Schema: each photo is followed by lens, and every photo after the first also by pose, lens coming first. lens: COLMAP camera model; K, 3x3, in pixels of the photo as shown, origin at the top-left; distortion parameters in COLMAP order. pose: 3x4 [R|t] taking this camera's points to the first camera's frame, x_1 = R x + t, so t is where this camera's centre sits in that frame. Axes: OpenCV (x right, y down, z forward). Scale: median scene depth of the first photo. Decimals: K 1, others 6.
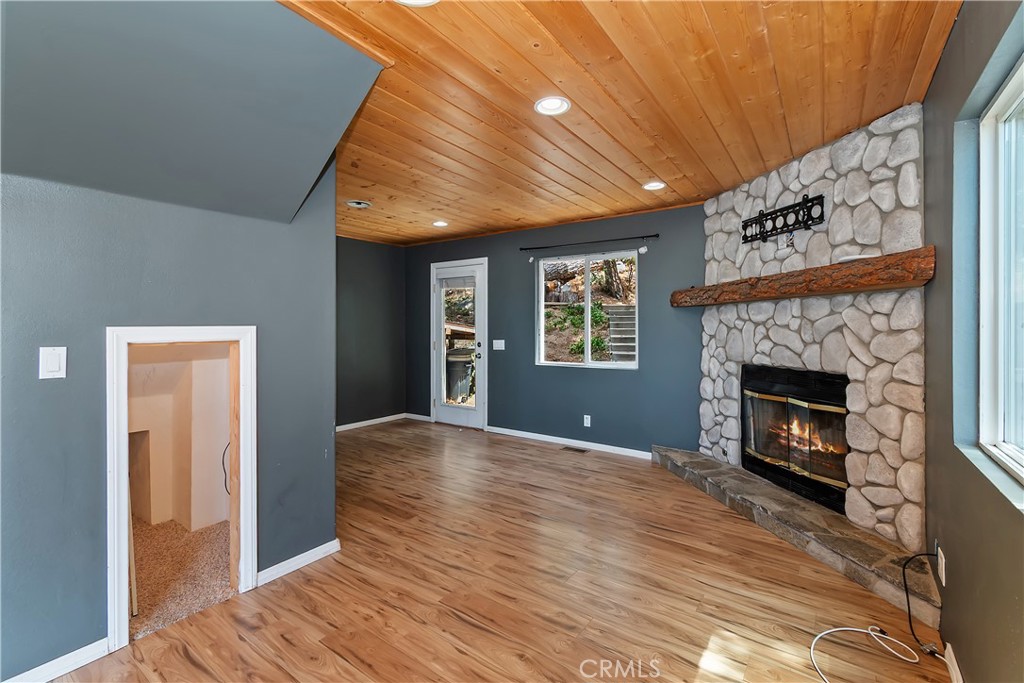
lens RADIAL K [[460.4, 0, 512.0], [0, 460.4, 339.1], [0, 0, 1]] dist [0.004172, -0.000024]
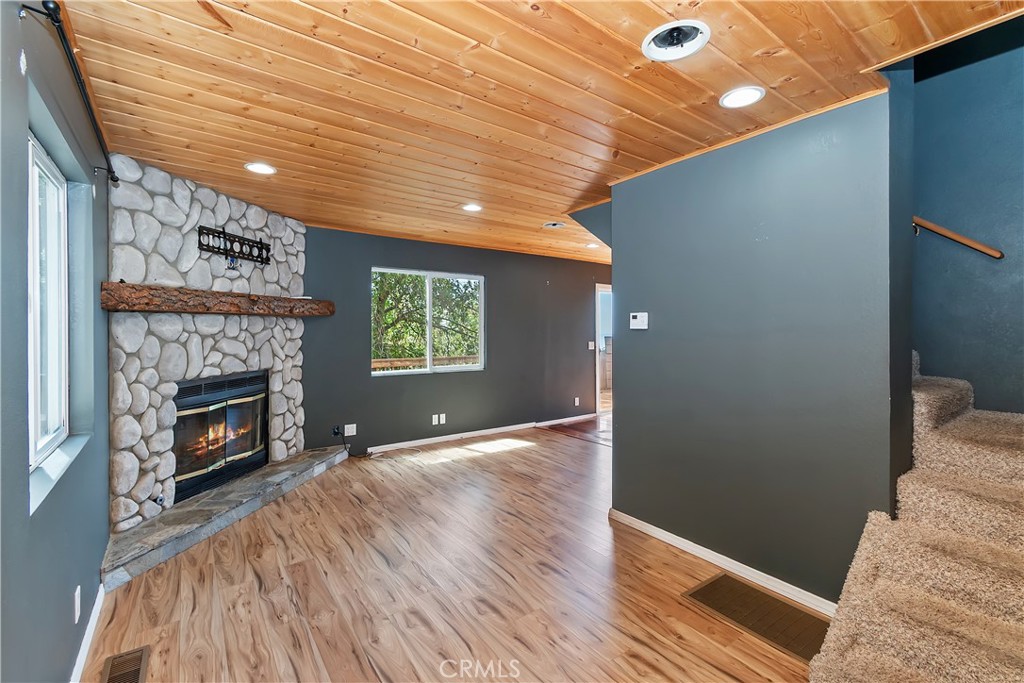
lens RADIAL K [[460.4, 0, 512.0], [0, 460.4, 339.1], [0, 0, 1]] dist [0.004172, -0.000024]
pose [[-0.950648, -0.005171, 0.310227, -0.411910], [0.009581, 0.998895, 0.046008, -0.069147], [-0.310122, 0.046709, -0.949549, 1.818412]]
